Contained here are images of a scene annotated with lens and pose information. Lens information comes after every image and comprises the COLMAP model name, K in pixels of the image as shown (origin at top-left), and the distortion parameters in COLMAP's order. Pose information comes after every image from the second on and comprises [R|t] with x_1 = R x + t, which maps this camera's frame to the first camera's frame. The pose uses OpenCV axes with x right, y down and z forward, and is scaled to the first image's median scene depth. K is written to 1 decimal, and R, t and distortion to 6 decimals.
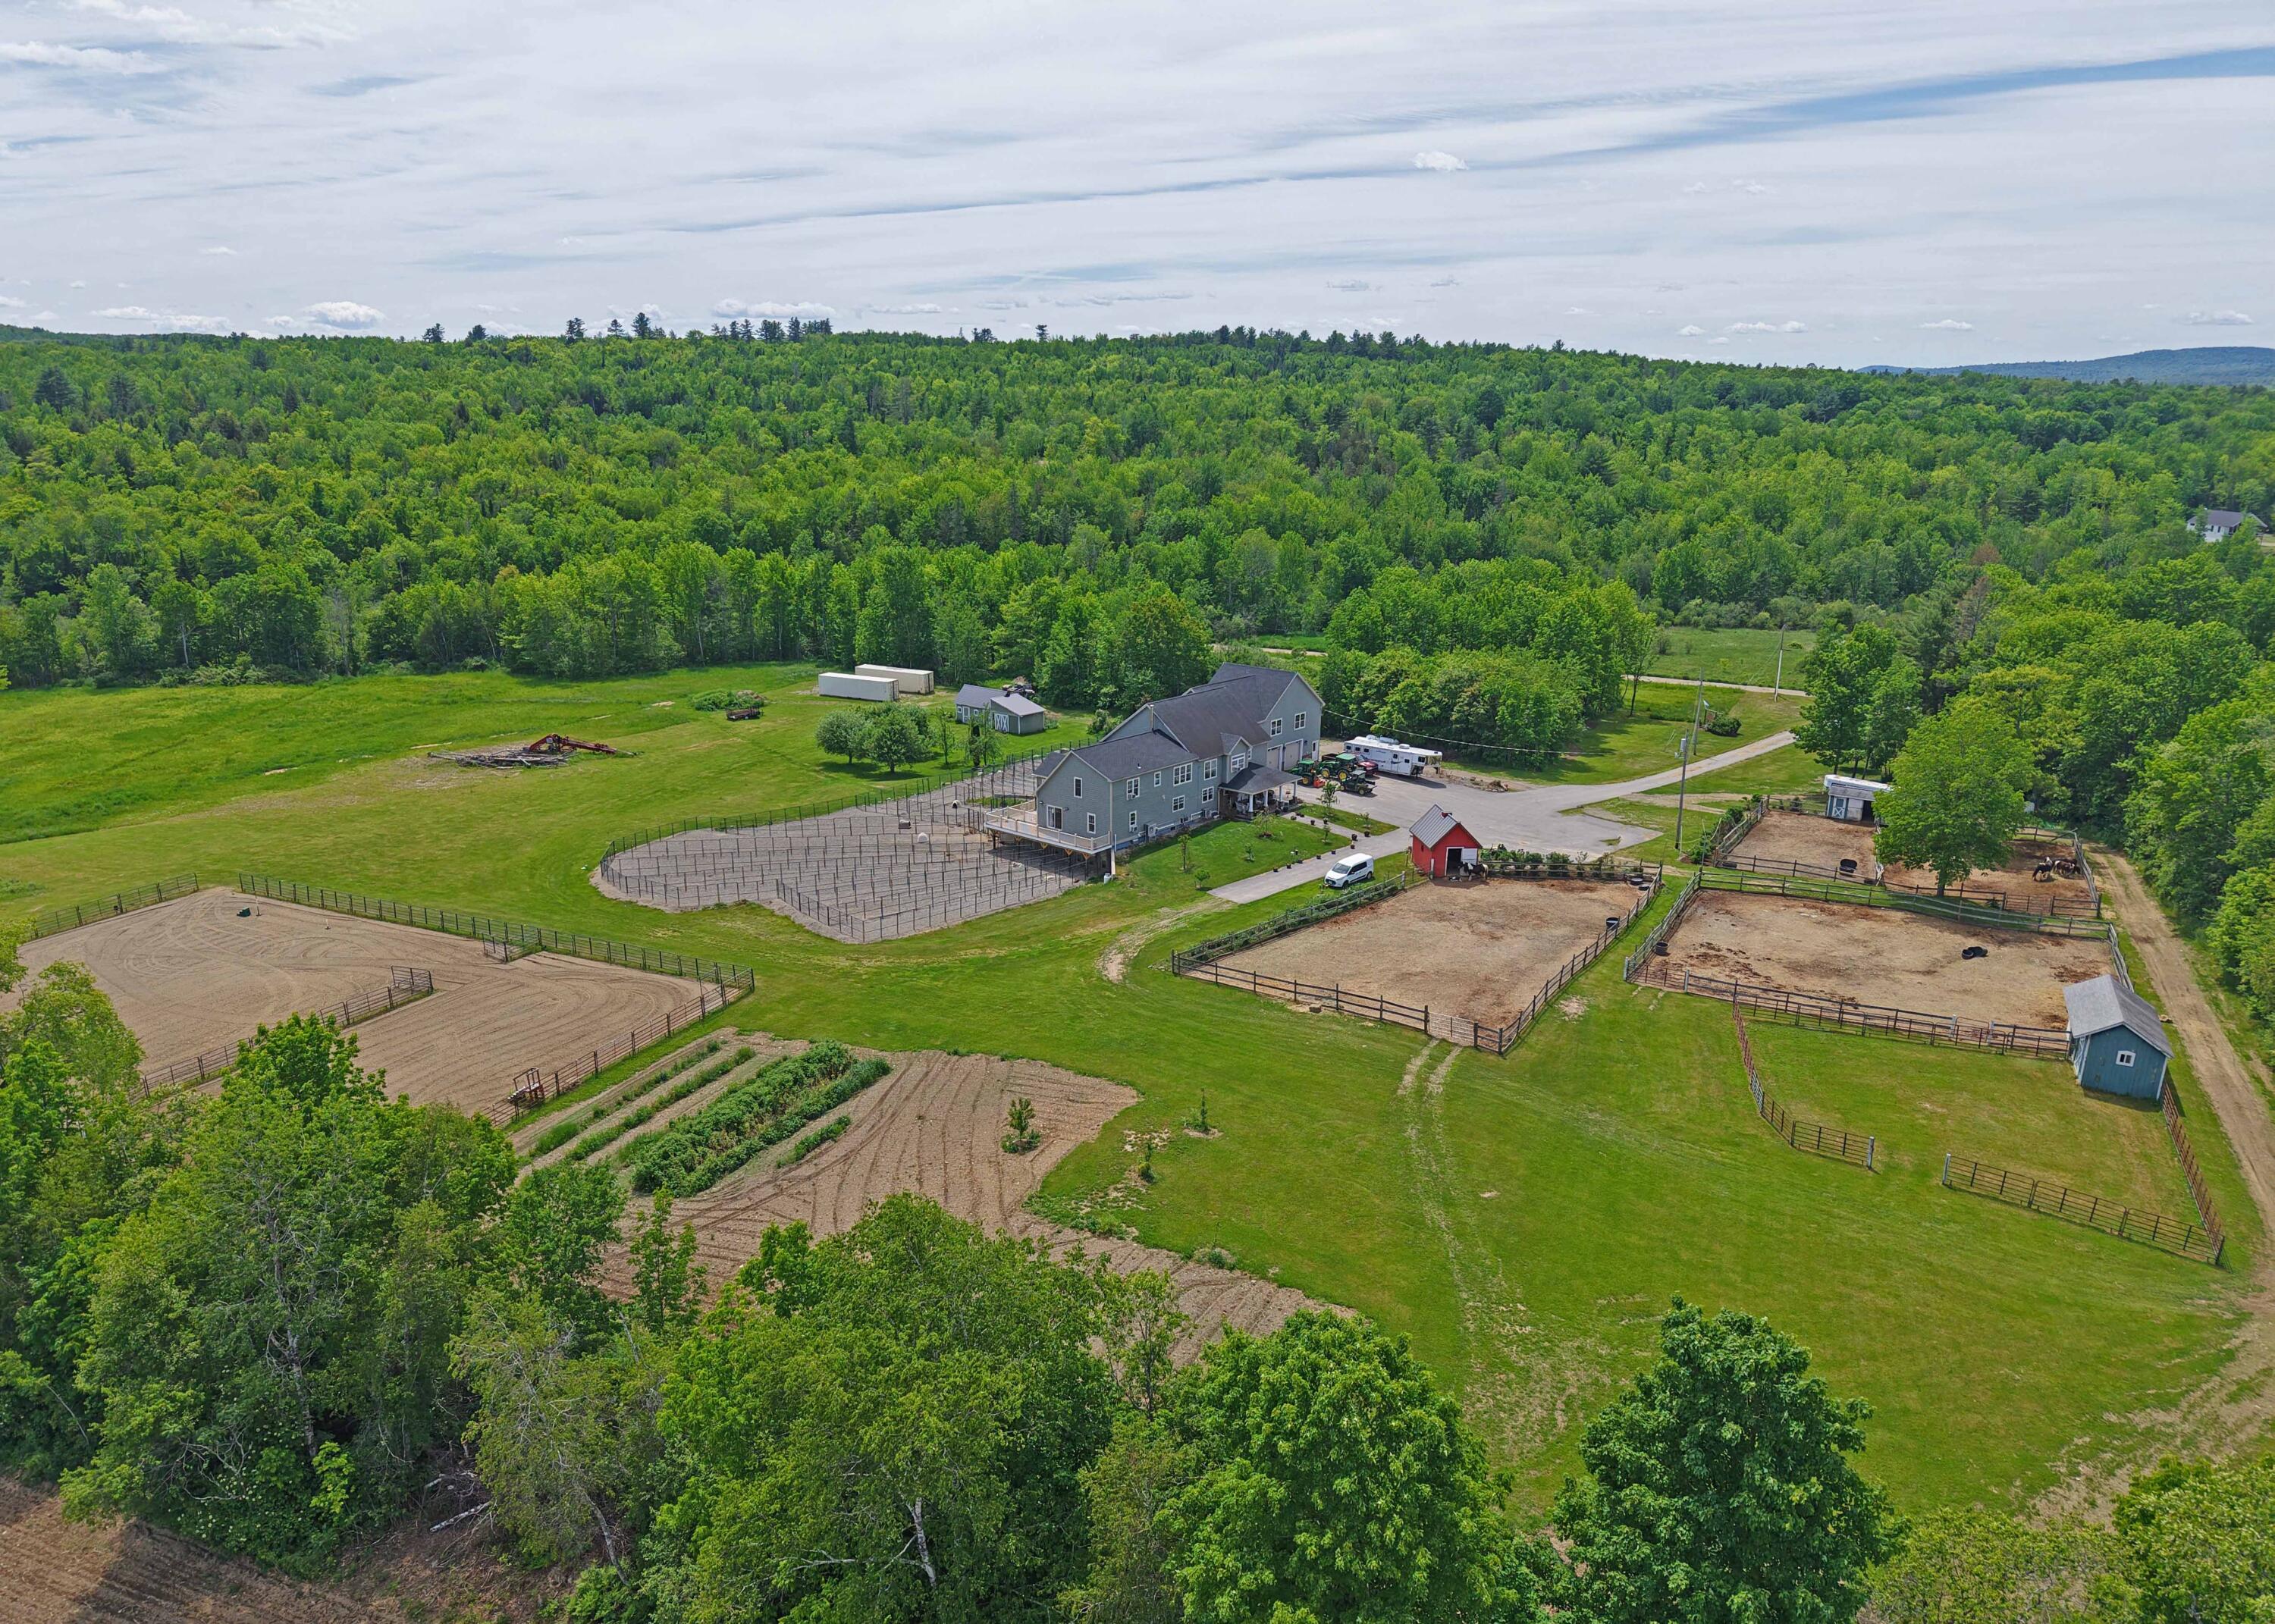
lens RADIAL K [[1624.8, 0, 1104.9], [0, 1624.8, 794.1], [0, 0, 1]] dist [0.005426, -0.023056]
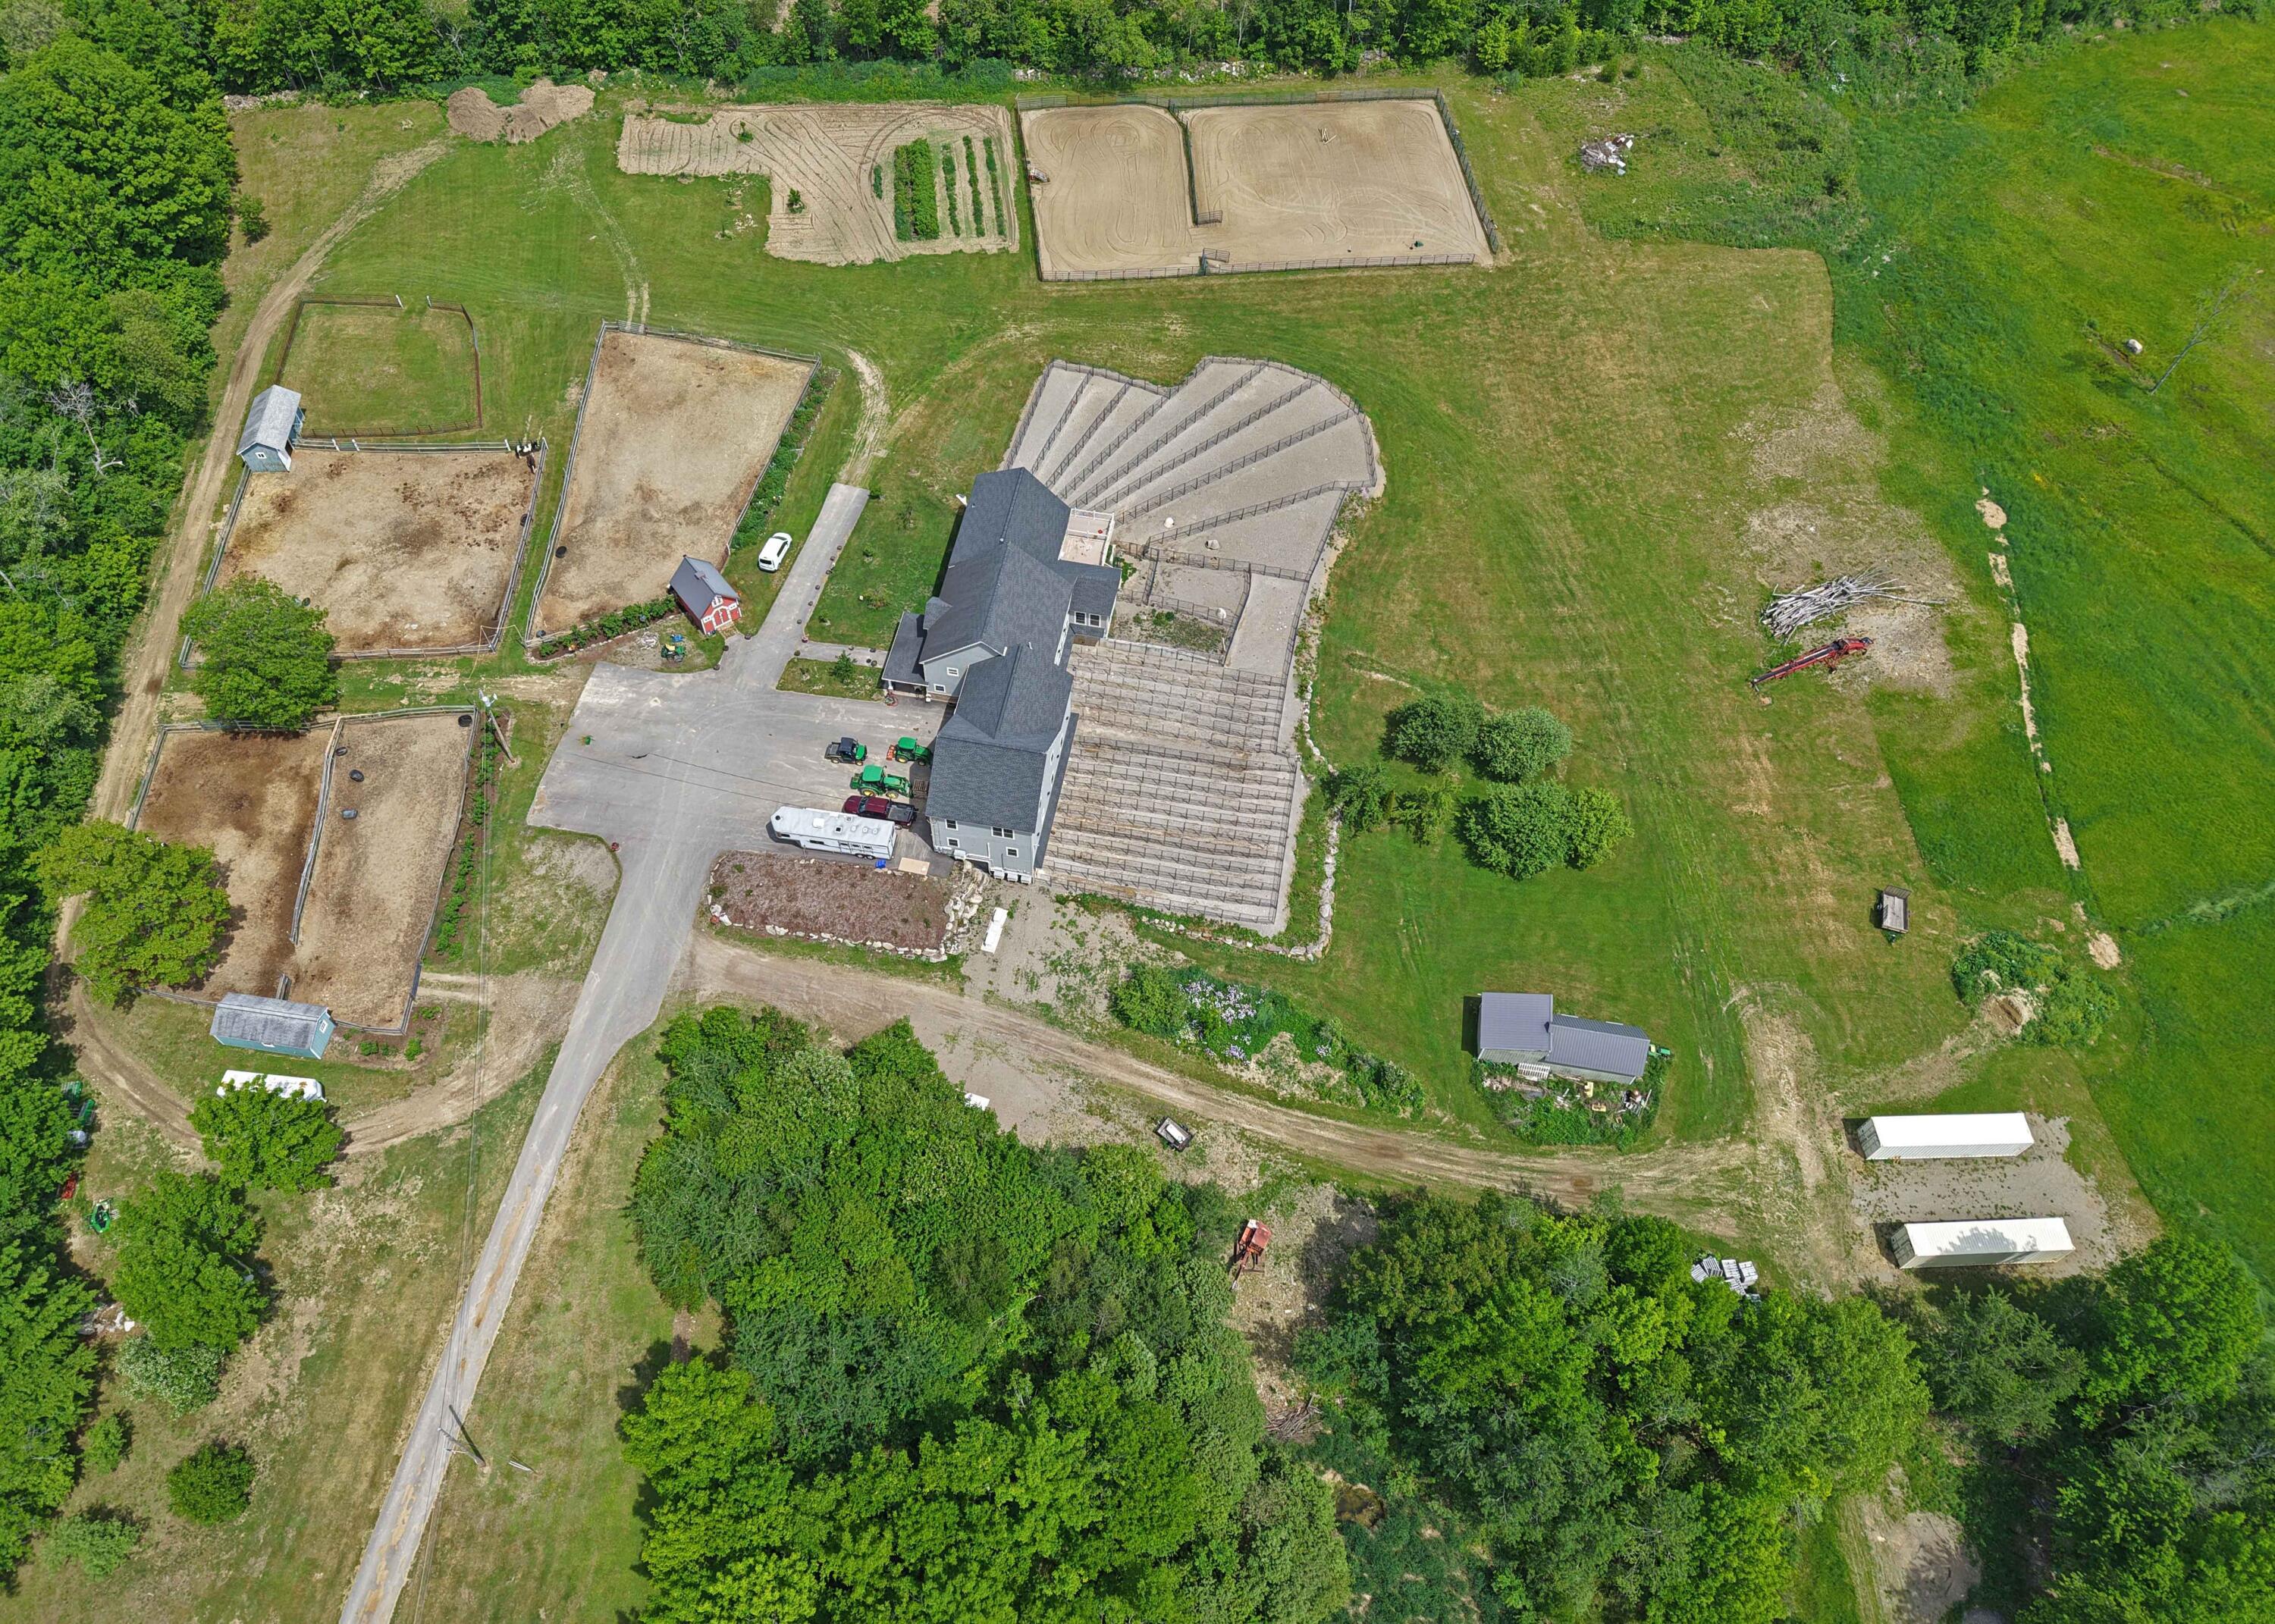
lens RADIAL K [[1624.8, 0, 1104.9], [0, 1624.8, 794.1], [0, 0, 1]] dist [0.005426, -0.023056]
pose [[-0.865403, 0.397417, -0.305183, 0.400249], [-0.148271, 0.378679, 0.913574, -1.081993], [0.478636, 0.835860, -0.268785, 1.680349]]
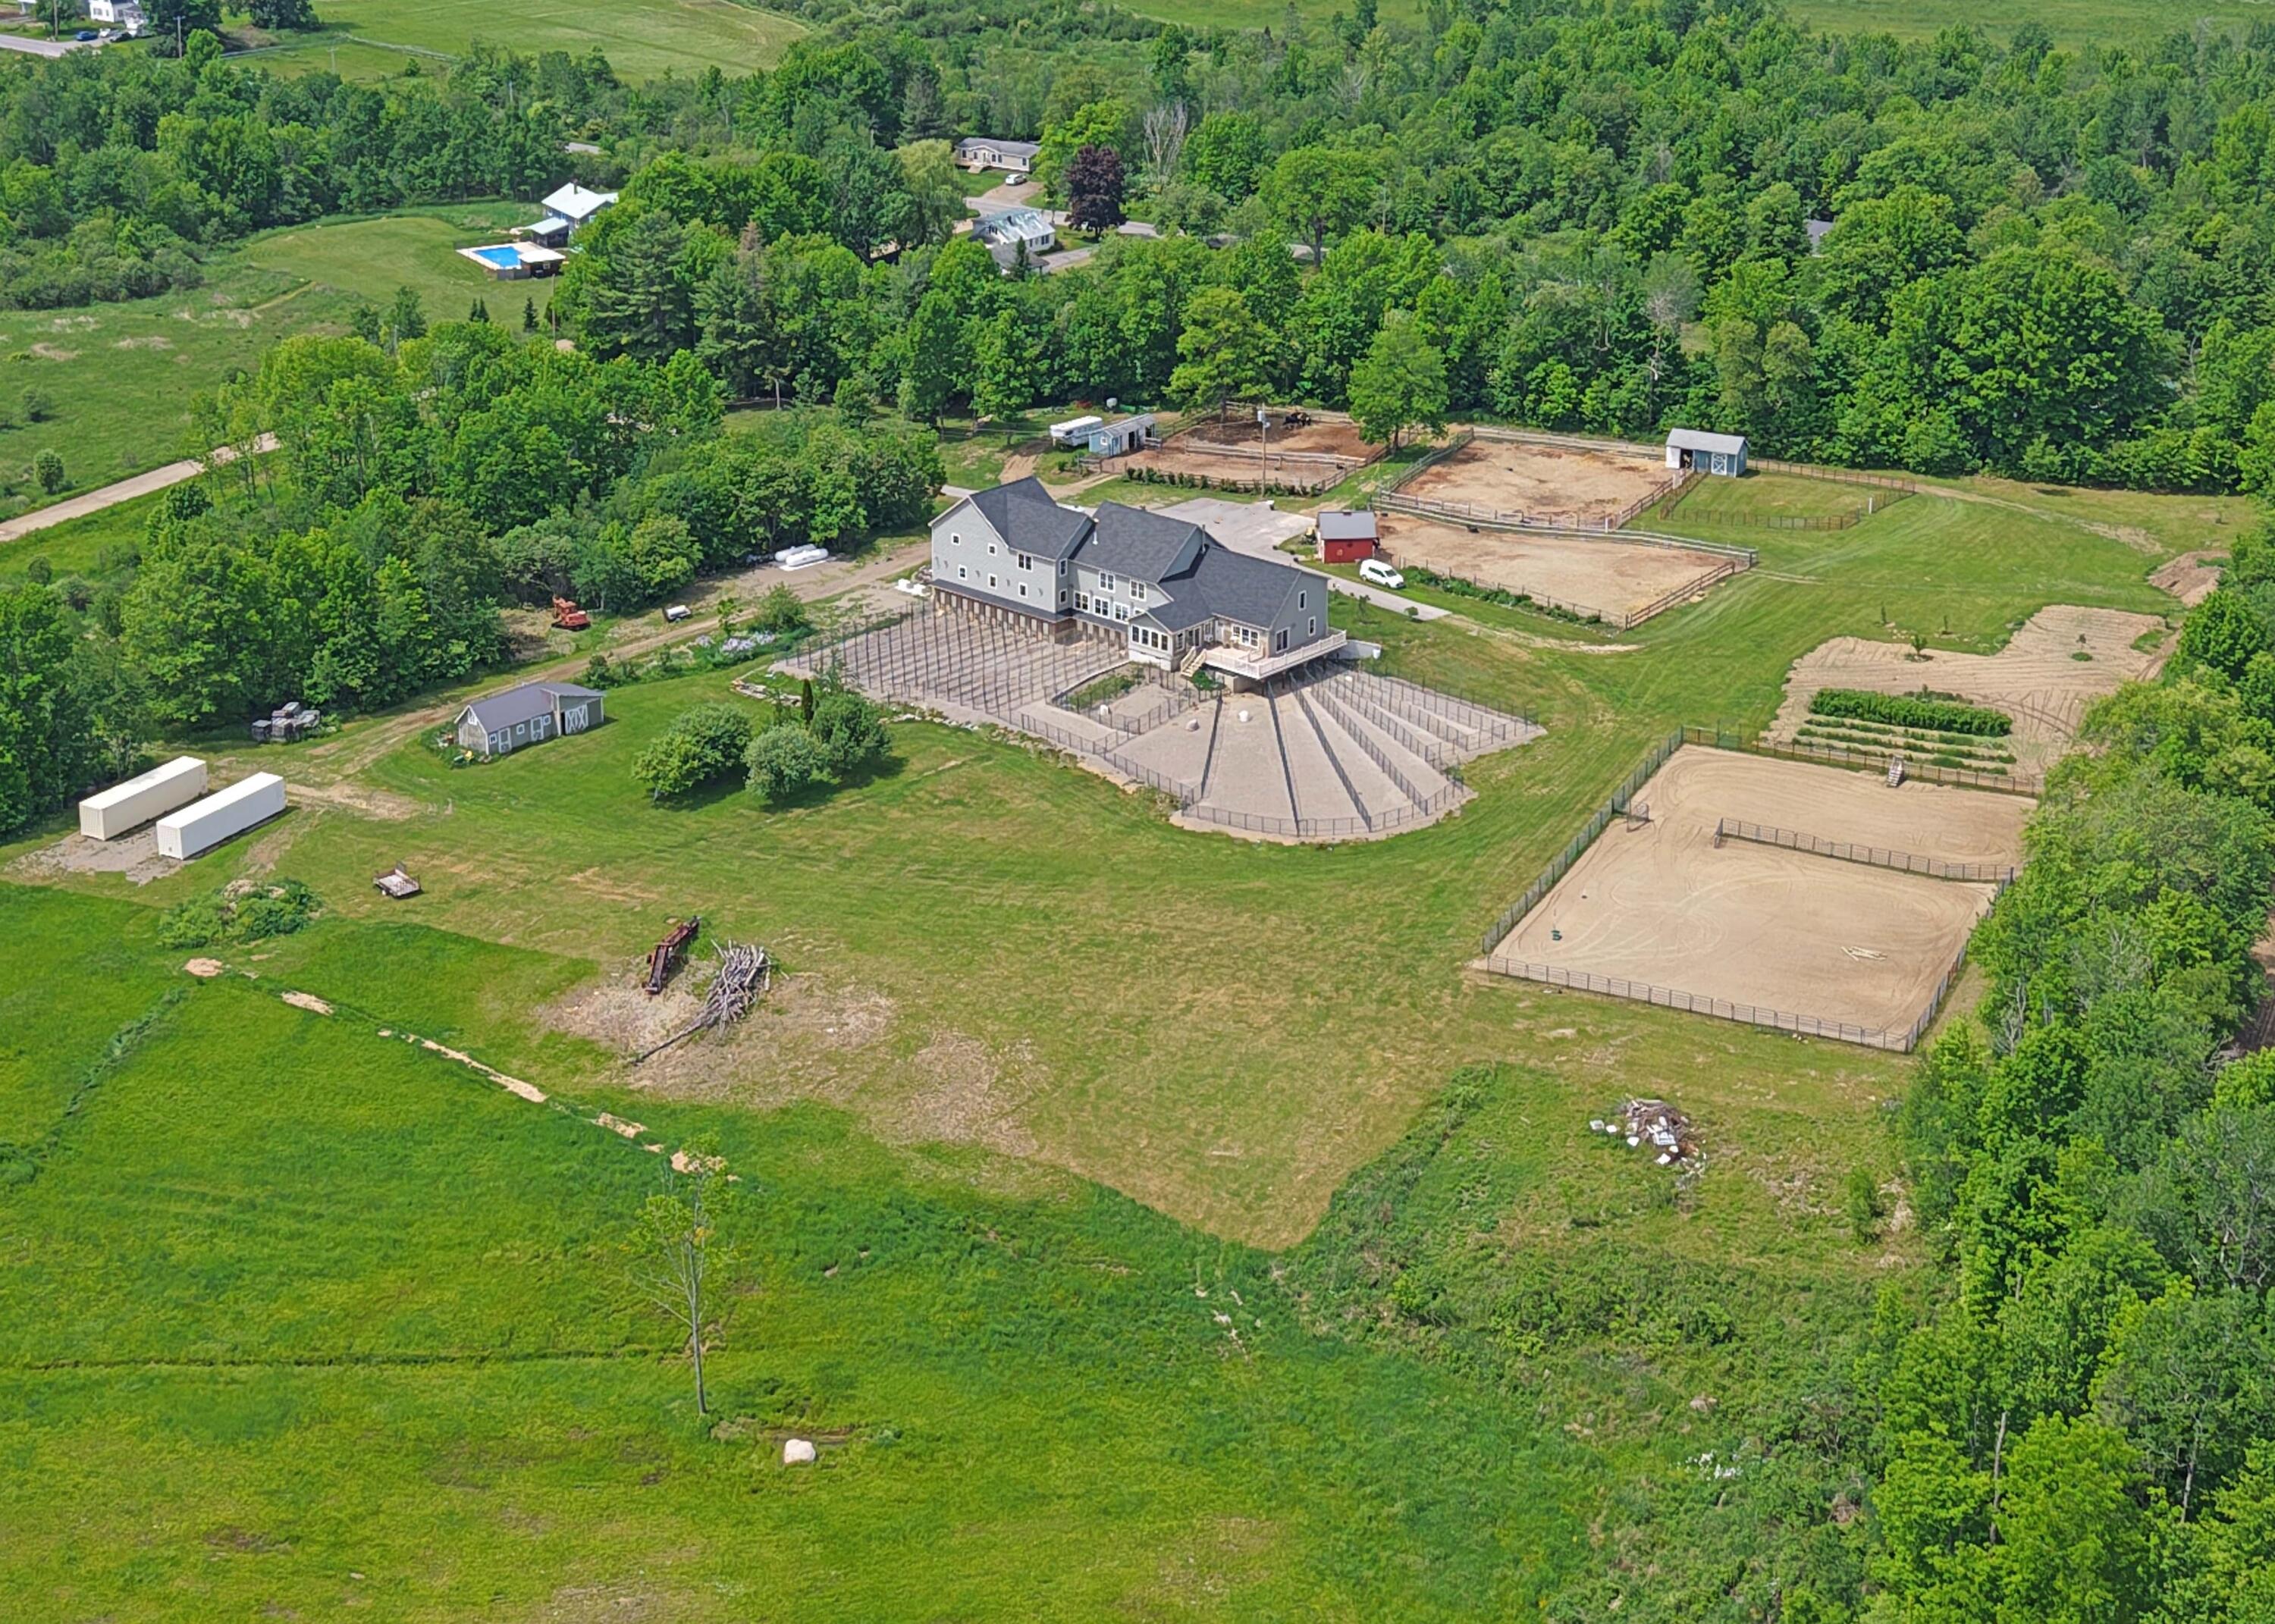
lens RADIAL K [[3319.8, 0, 1318.3], [0, 3319.8, 815.5], [0, 0, 1]] dist [0.014234, -0.035830]
pose [[-0.042175, -0.385606, 0.921699, -2.371248], [0.220727, 0.896129, 0.385009, -0.814852], [-0.974423, 0.219681, 0.047319, 1.017740]]
